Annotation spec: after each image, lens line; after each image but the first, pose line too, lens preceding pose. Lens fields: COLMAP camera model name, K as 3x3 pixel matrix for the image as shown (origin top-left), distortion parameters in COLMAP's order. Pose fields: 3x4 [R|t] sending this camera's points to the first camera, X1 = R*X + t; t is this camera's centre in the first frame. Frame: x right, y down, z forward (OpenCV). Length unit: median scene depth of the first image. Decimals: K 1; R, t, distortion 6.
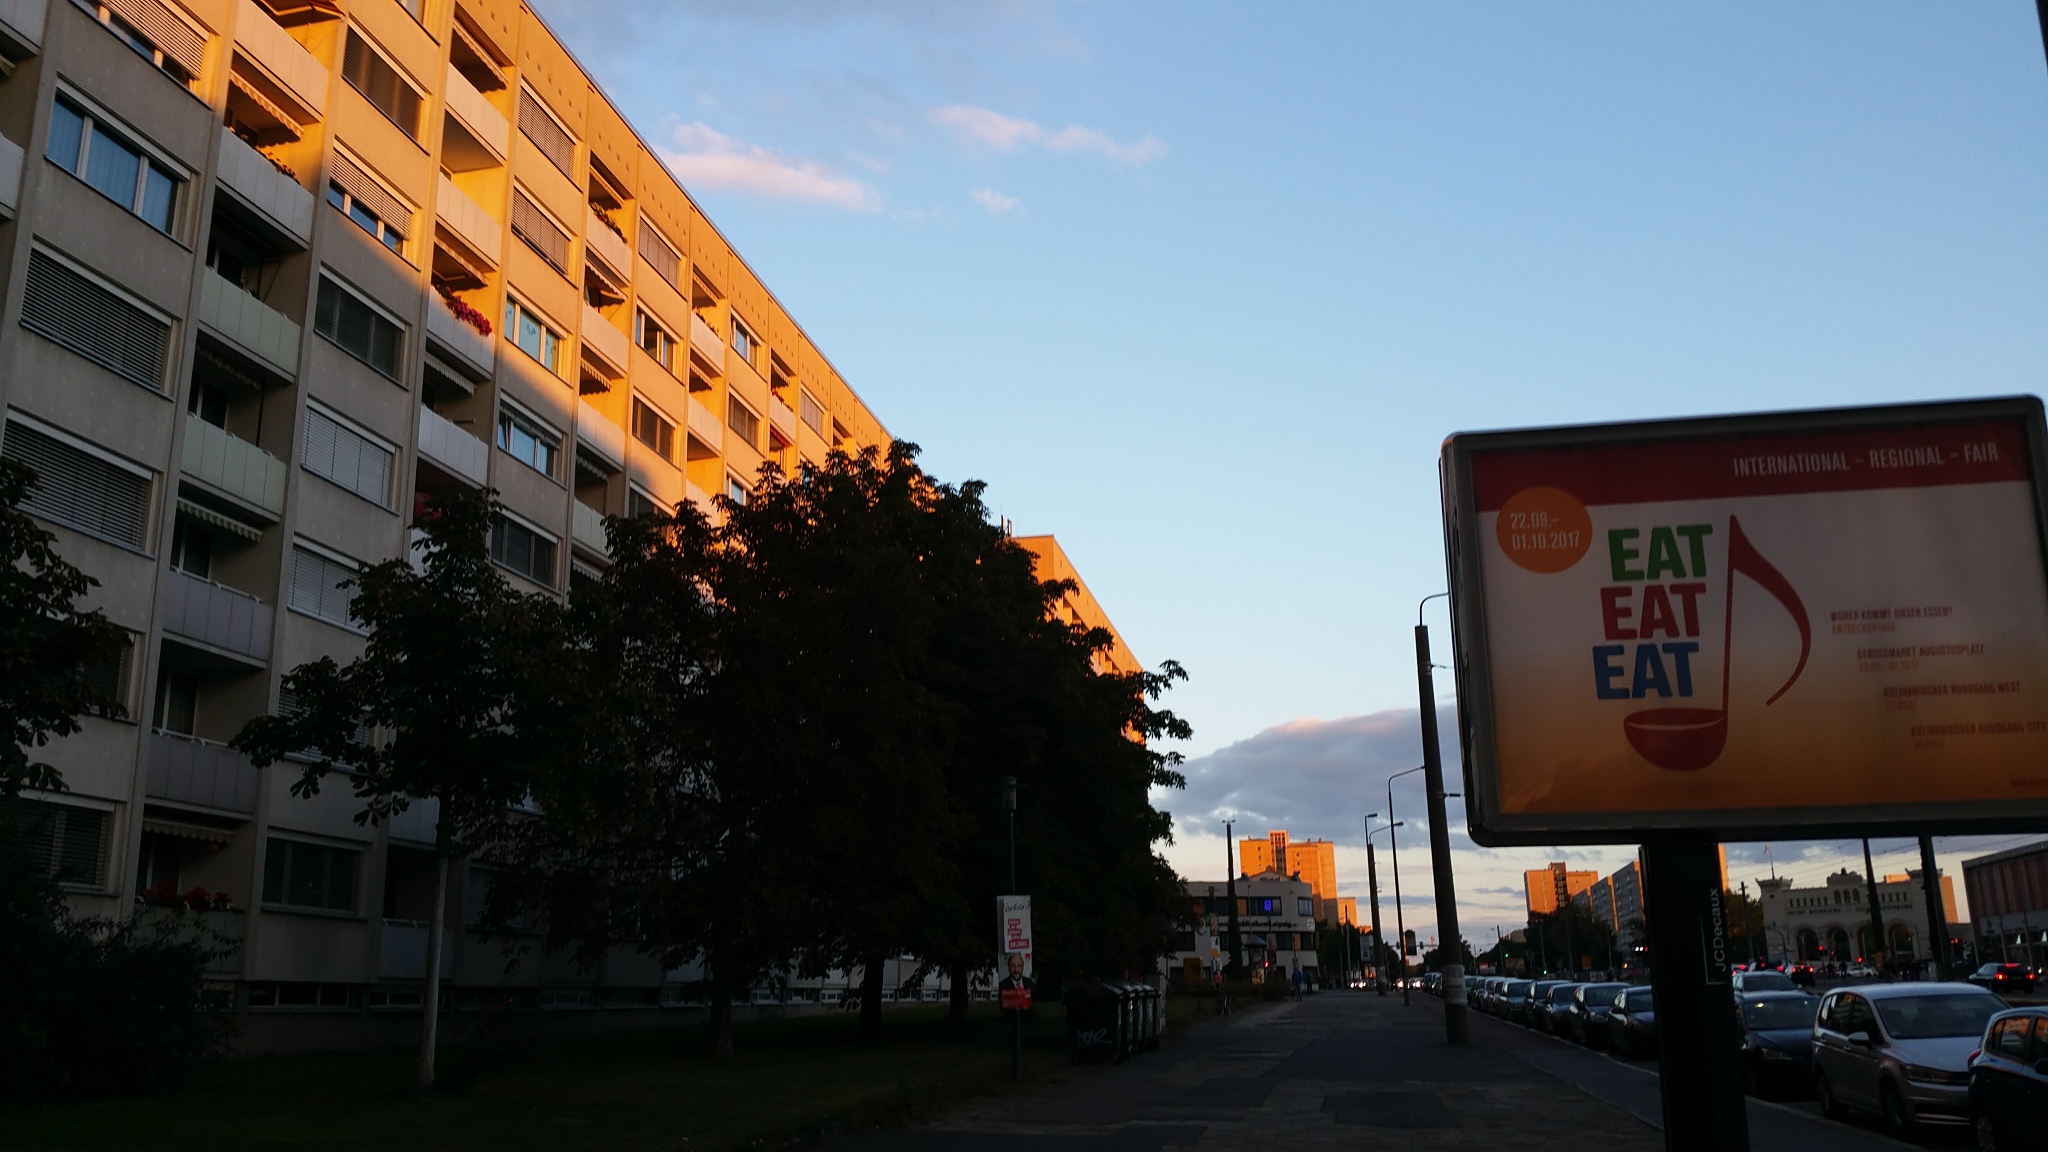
lens RADIAL K [[1651.4, 0, 1019.4], [0, 1651.4, 587.0], [0, 0, 1]] dist [0.188594, -0.383592]
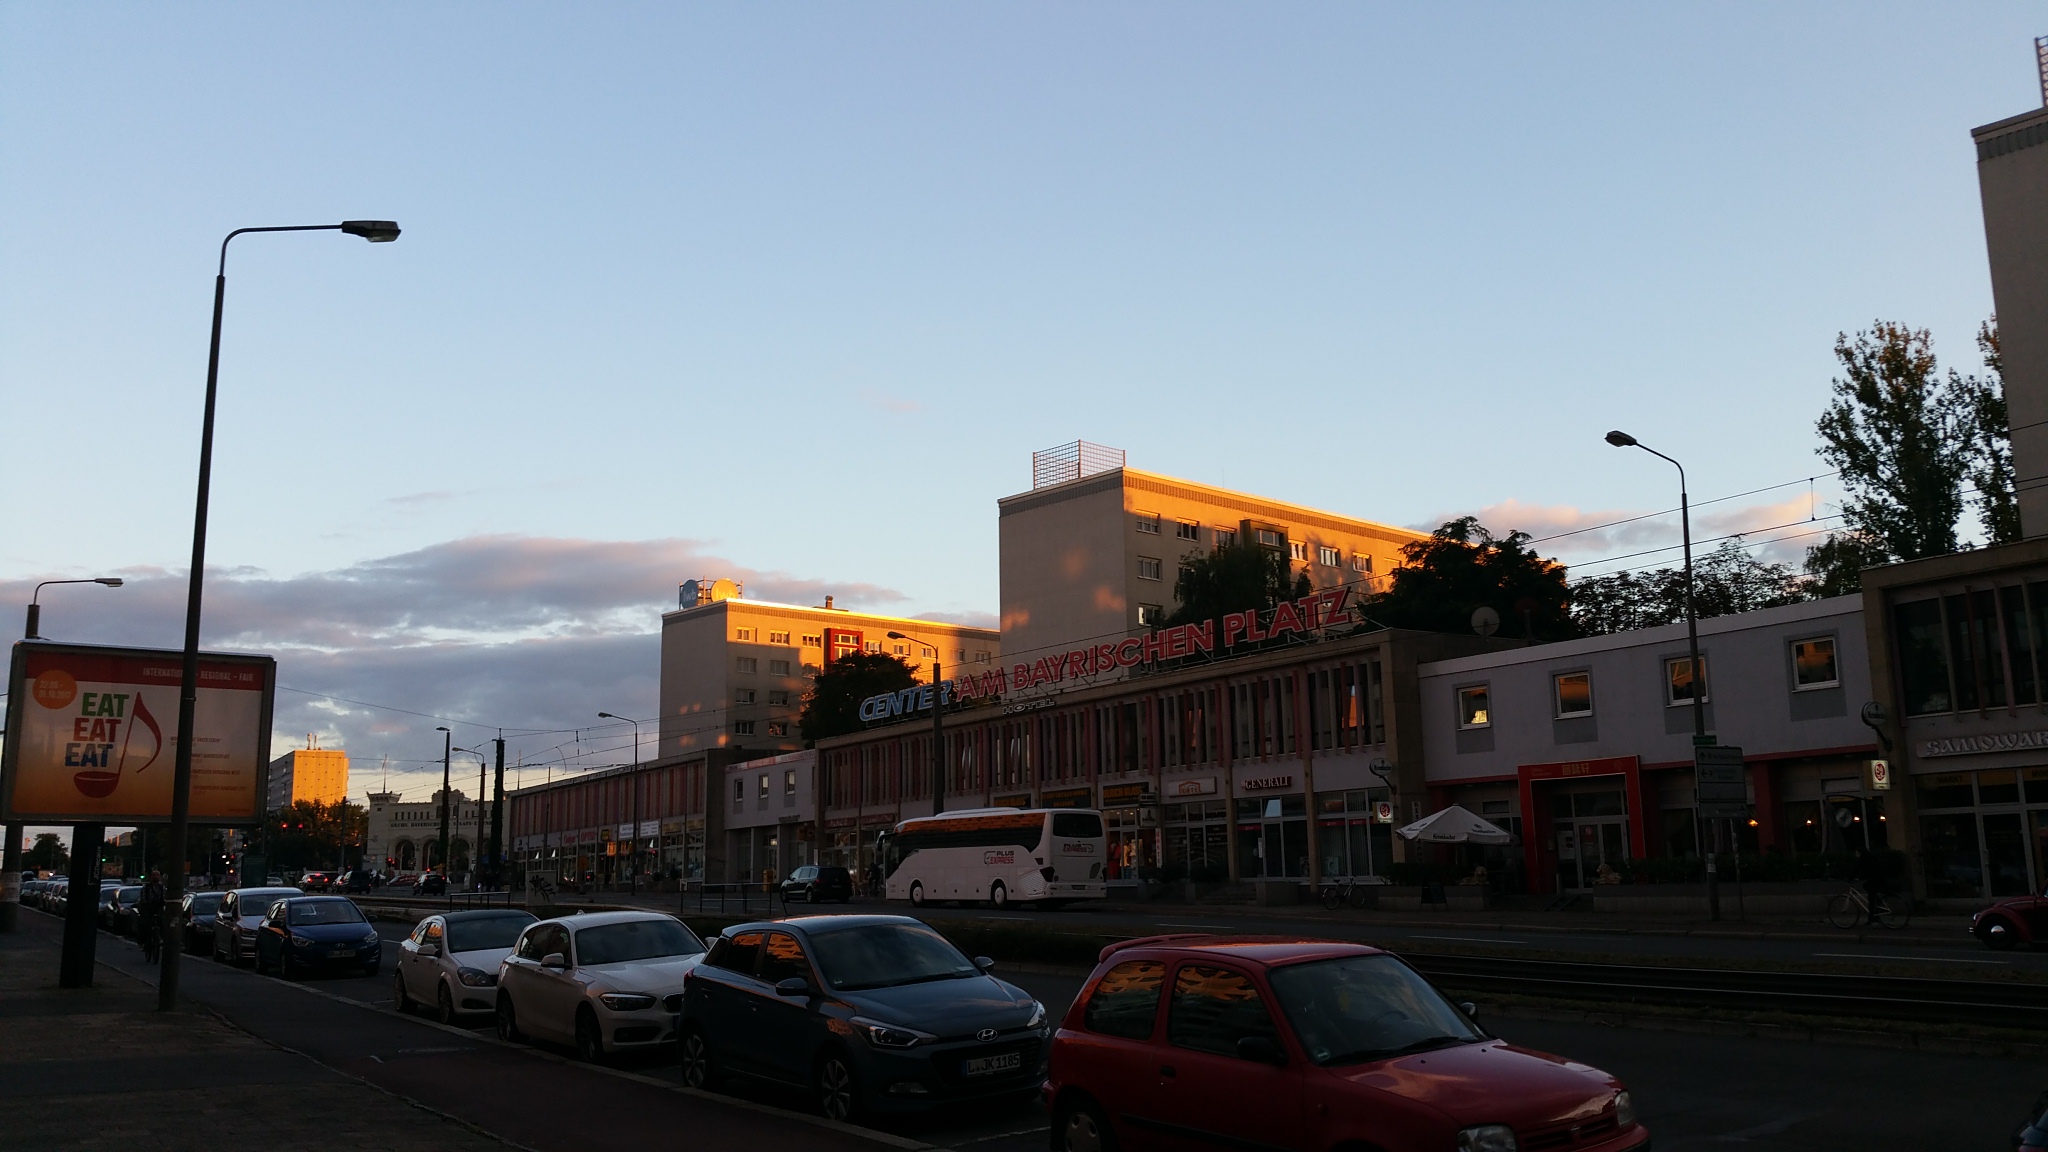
lens RADIAL K [[1651.4, 0, 1019.4], [0, 1651.4, 587.0], [0, 0, 1]] dist [0.188594, -0.383592]
pose [[0.721572, 0.130626, 0.679905, -0.145439], [-0.166824, 0.985909, -0.012369, -0.164636], [-0.671940, -0.104499, 0.733196, -0.707713]]
